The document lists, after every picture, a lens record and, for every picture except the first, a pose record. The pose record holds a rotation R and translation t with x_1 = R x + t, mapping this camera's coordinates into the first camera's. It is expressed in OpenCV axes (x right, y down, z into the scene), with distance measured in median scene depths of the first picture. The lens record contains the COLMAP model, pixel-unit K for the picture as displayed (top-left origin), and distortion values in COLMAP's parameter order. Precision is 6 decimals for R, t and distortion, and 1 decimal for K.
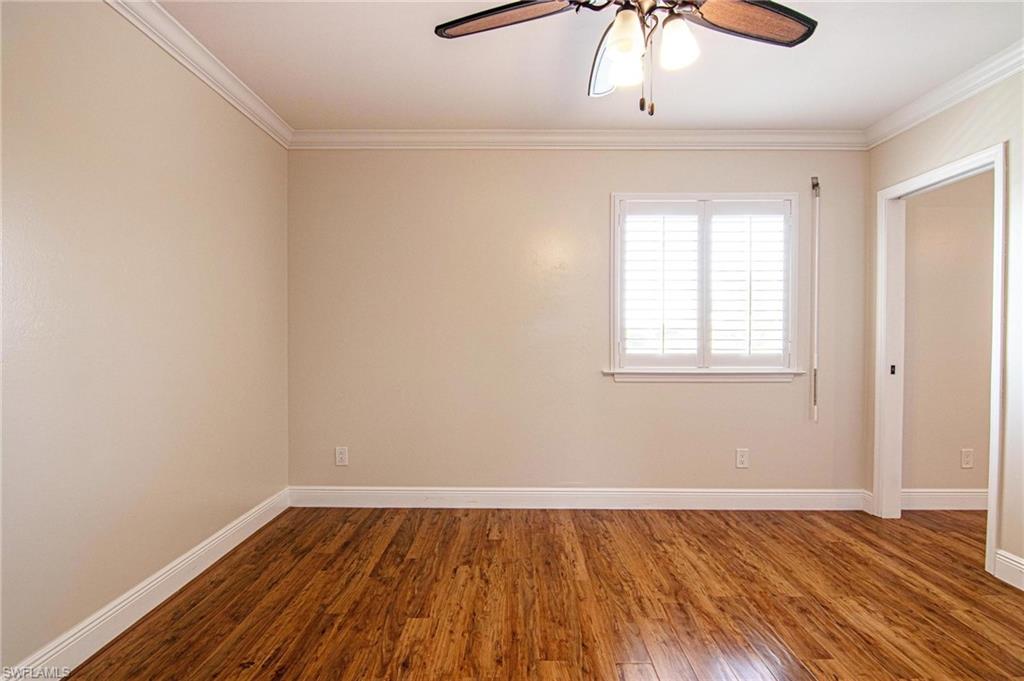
lens RADIAL K [[525.3, 0, 525.9], [0, 525.3, 340.0], [0, 0, 1]] dist [-0.010076, -0.009021]
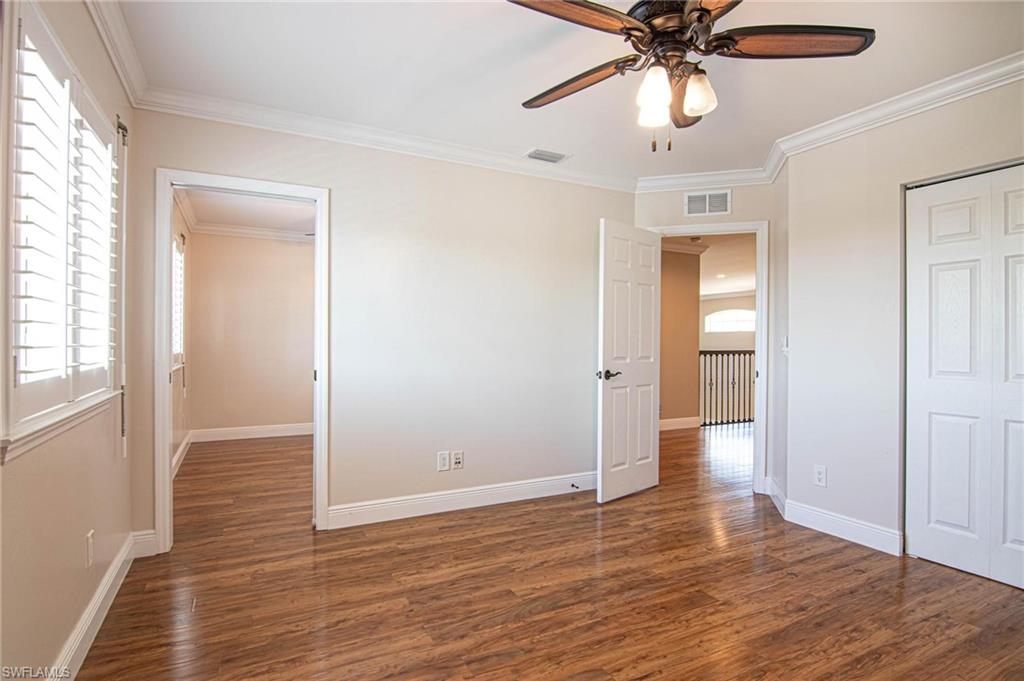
lens RADIAL K [[525.3, 0, 490.7], [0, 525.3, 337.7], [0, 0, 1]] dist [-0.010076, -0.009021]
pose [[-0.428403, 0.002464, 0.903584, -0.444101], [0.002840, 0.999995, -0.001380, -0.010670], [-0.903583, 0.001975, -0.428408, 1.241445]]
